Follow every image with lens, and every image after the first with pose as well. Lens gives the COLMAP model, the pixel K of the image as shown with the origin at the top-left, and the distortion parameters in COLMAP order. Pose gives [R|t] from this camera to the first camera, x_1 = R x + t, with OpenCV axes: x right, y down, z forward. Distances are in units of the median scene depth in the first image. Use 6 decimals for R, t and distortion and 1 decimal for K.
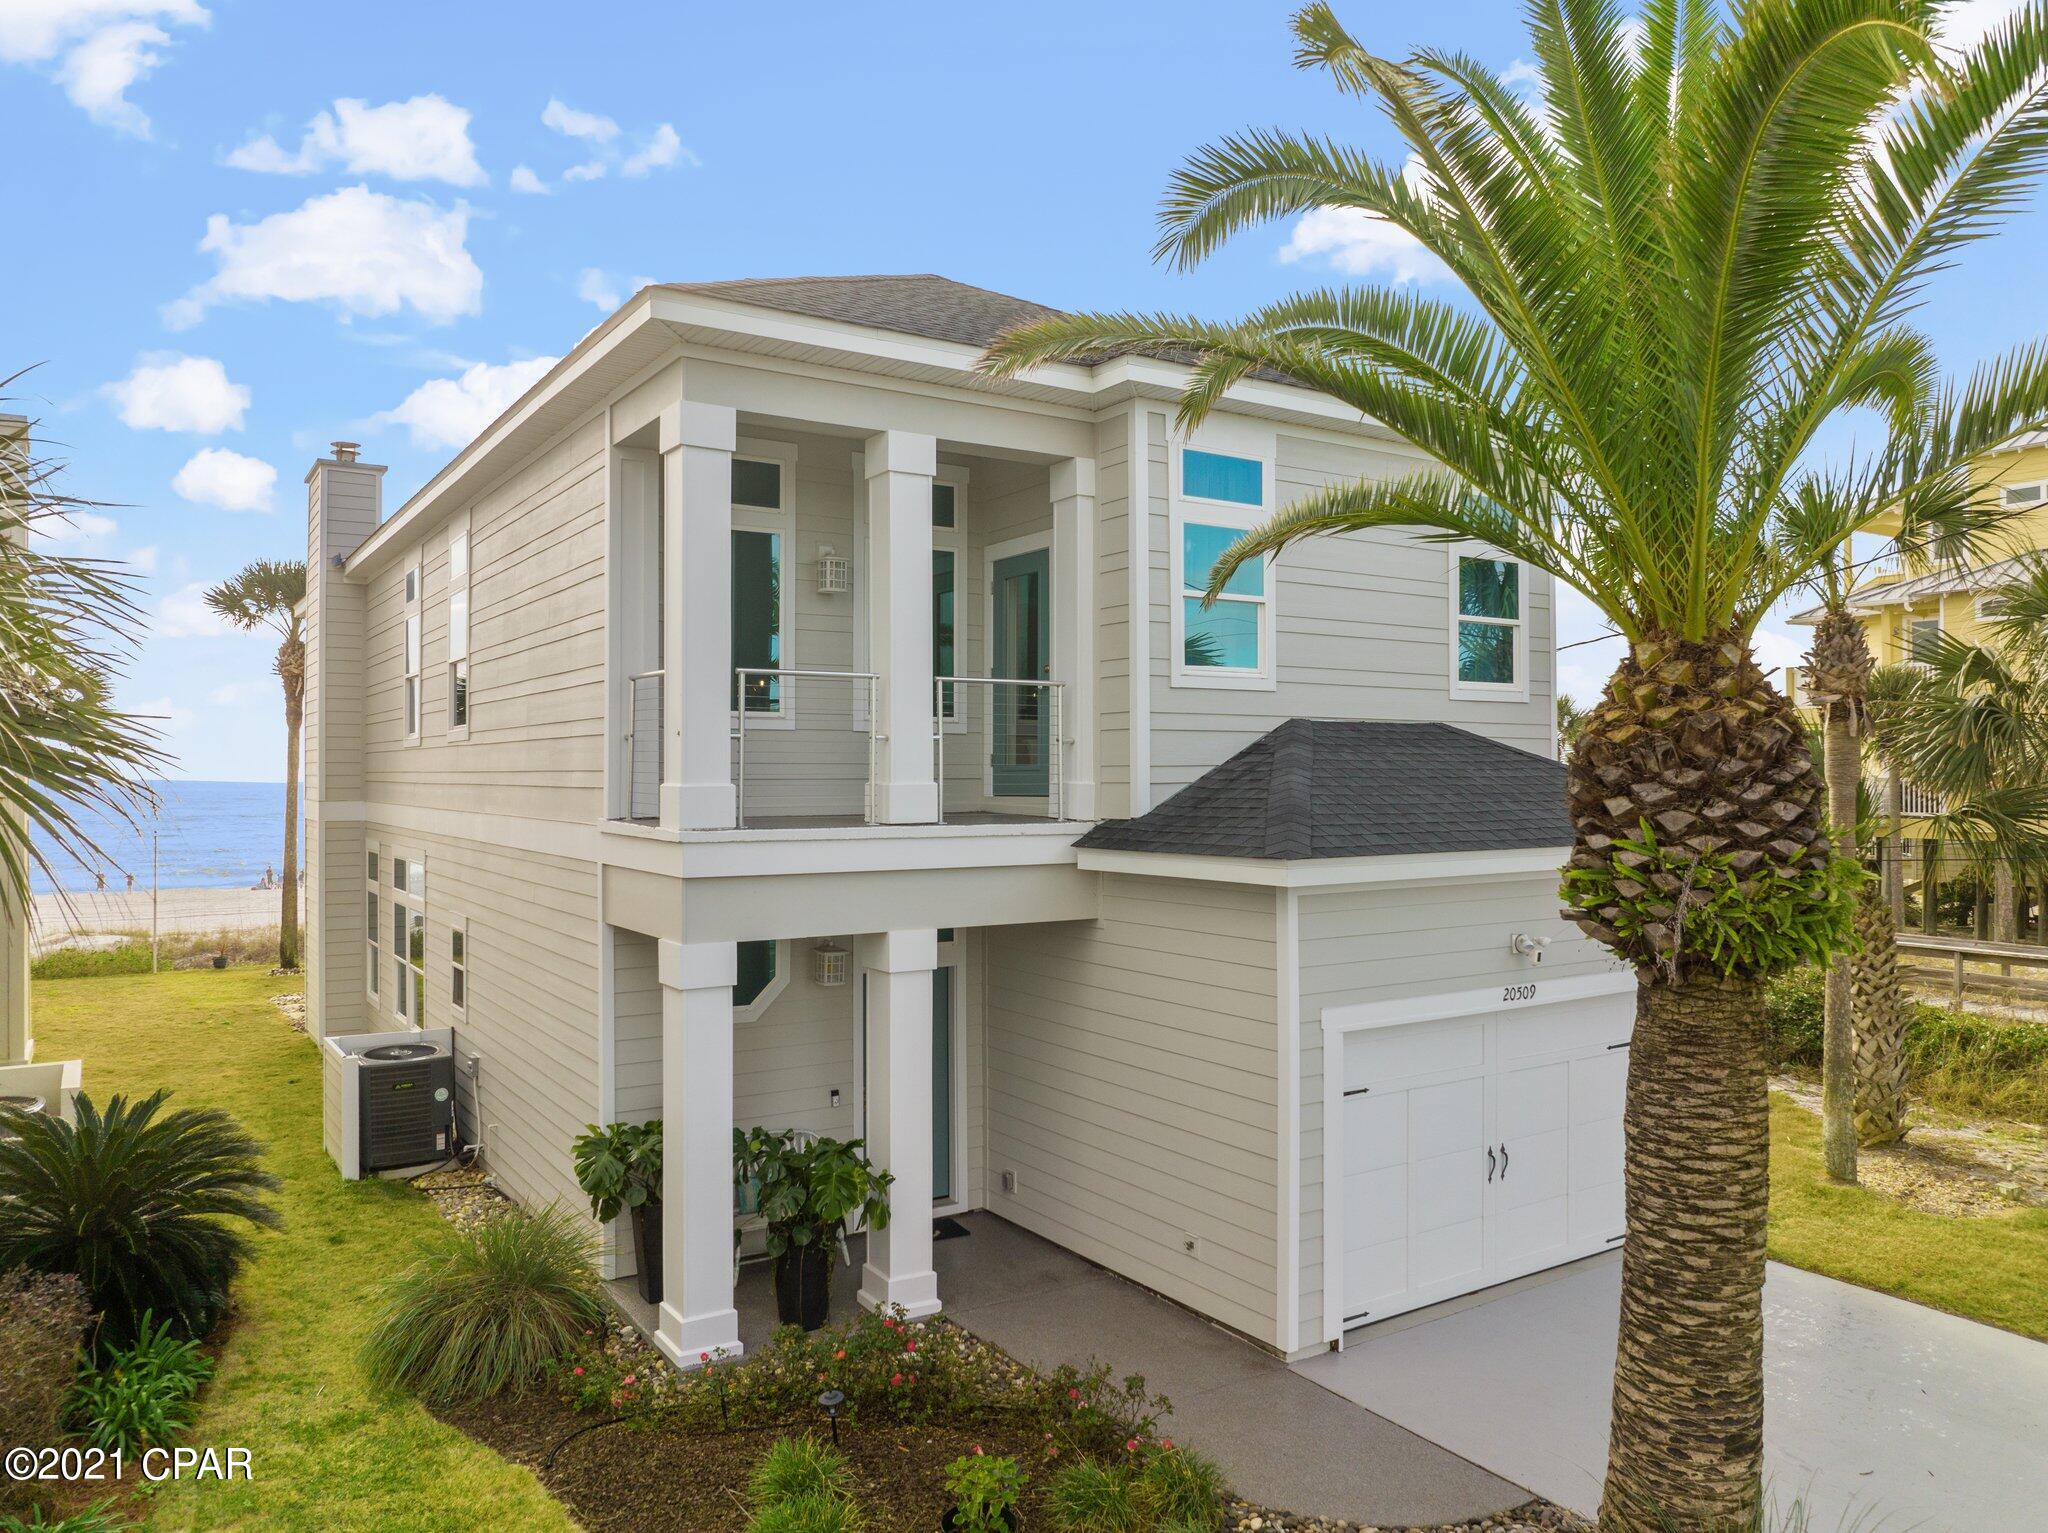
lens RADIAL K [[1422.8, 0, 1032.7], [0, 1422.8, 765.6], [0, 0, 1]] dist [-0.010764, 0.000104]
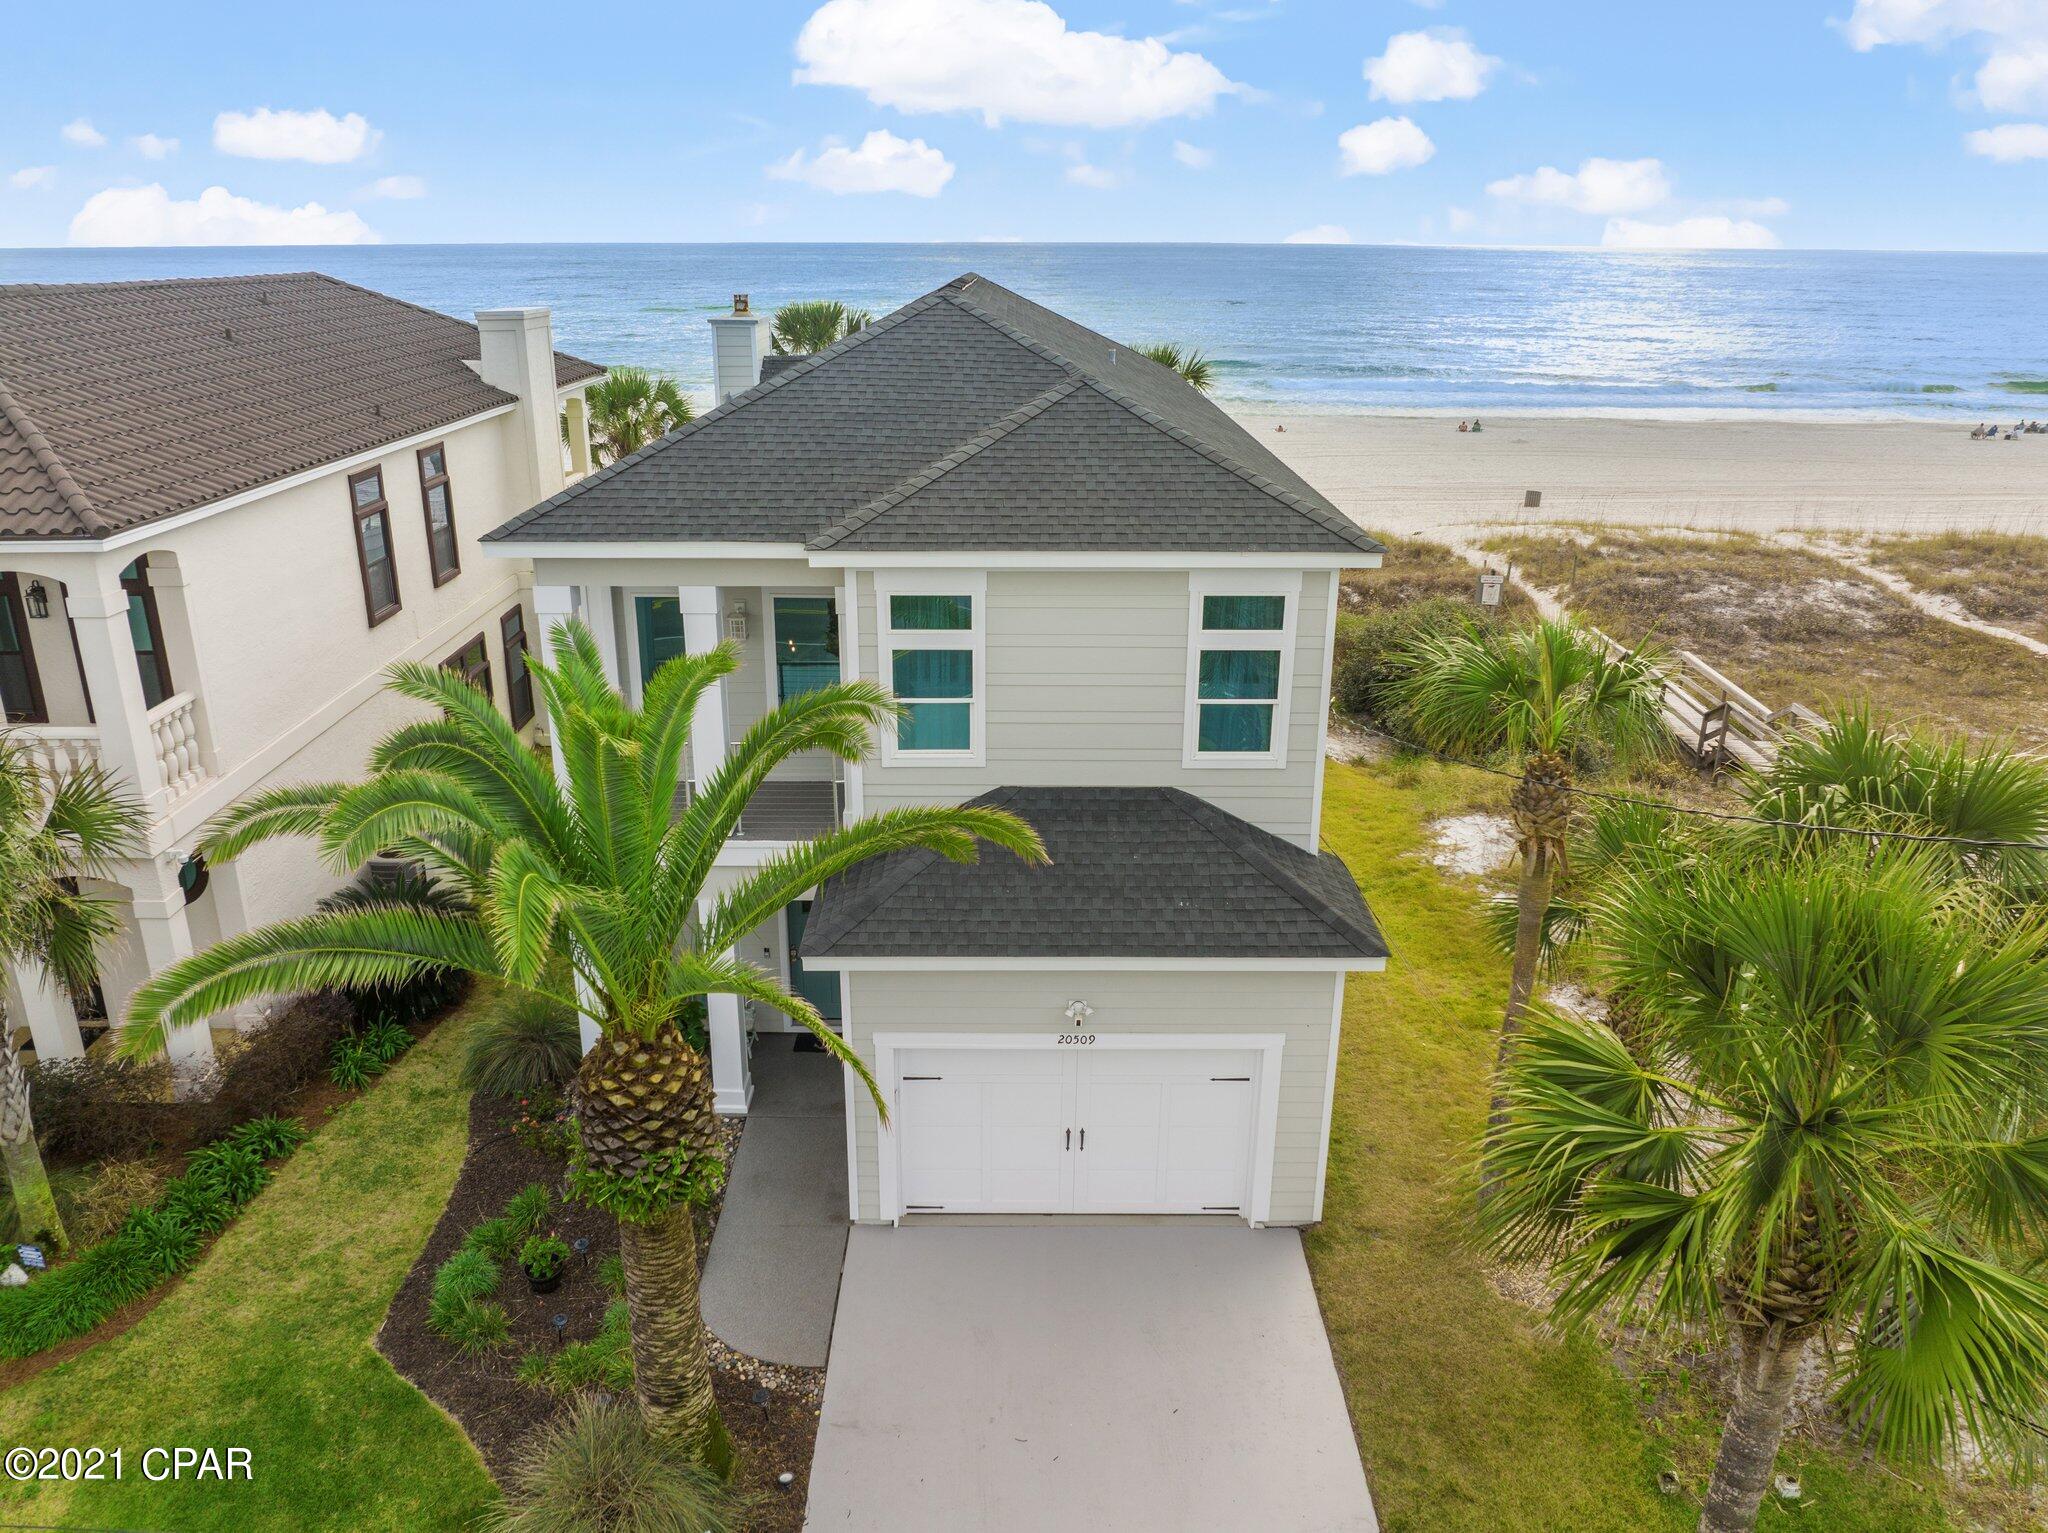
lens RADIAL K [[1431.8, 0, 1009.8], [0, 1431.8, 762.6], [0, 0, 1]] dist [-0.003401, -0.003346]
pose [[0.833314, 0.189025, -0.519478, 0.874435], [0.001434, 0.938979, 0.343972, -0.509779], [0.552798, -0.287382, 0.782193, -0.011501]]
